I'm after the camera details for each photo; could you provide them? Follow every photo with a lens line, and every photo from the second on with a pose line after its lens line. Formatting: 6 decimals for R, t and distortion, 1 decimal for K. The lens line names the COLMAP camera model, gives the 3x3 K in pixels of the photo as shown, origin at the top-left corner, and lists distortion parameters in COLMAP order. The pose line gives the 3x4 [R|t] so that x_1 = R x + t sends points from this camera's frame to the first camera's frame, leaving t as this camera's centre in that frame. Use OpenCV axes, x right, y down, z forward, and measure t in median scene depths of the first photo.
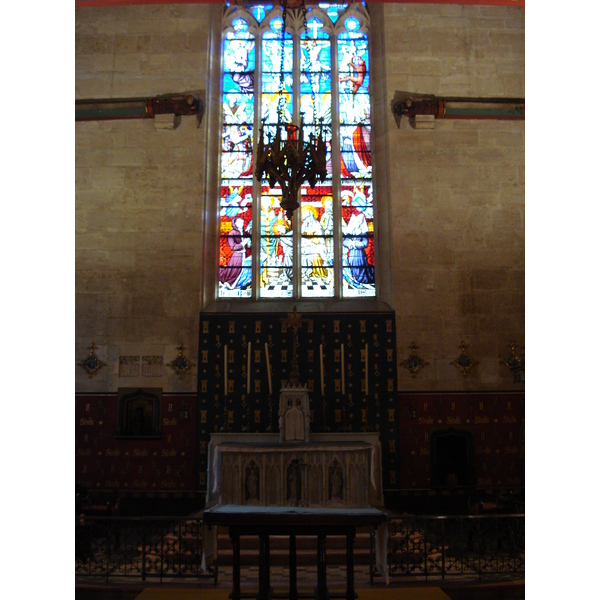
lens RADIAL K [[668.6, 0, 301.3], [0, 668.6, 298.8], [0, 0, 1]] dist [-0.023383, 0.000000]
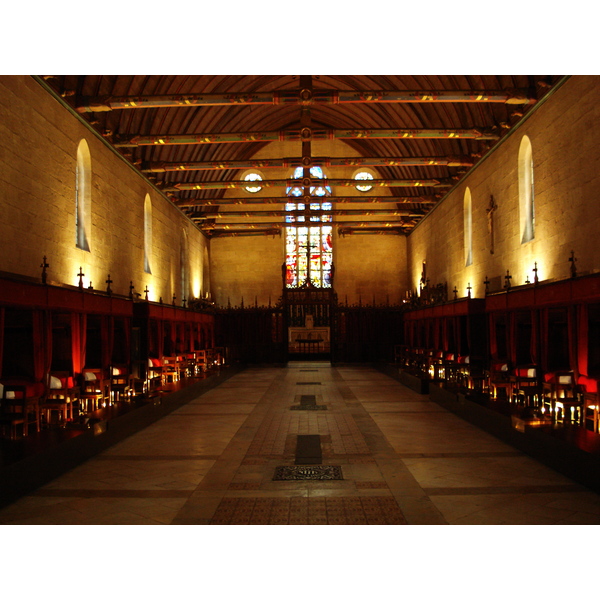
lens RADIAL K [[668.6, 0, 299.7], [0, 668.6, 300.4], [0, 0, 1]] dist [-0.023383, 0.000000]
pose [[0.999710, -0.006217, -0.023259, 0.021259], [0.009980, 0.986182, 0.165363, -0.505645], [0.021909, -0.165548, 0.985958, -2.387702]]
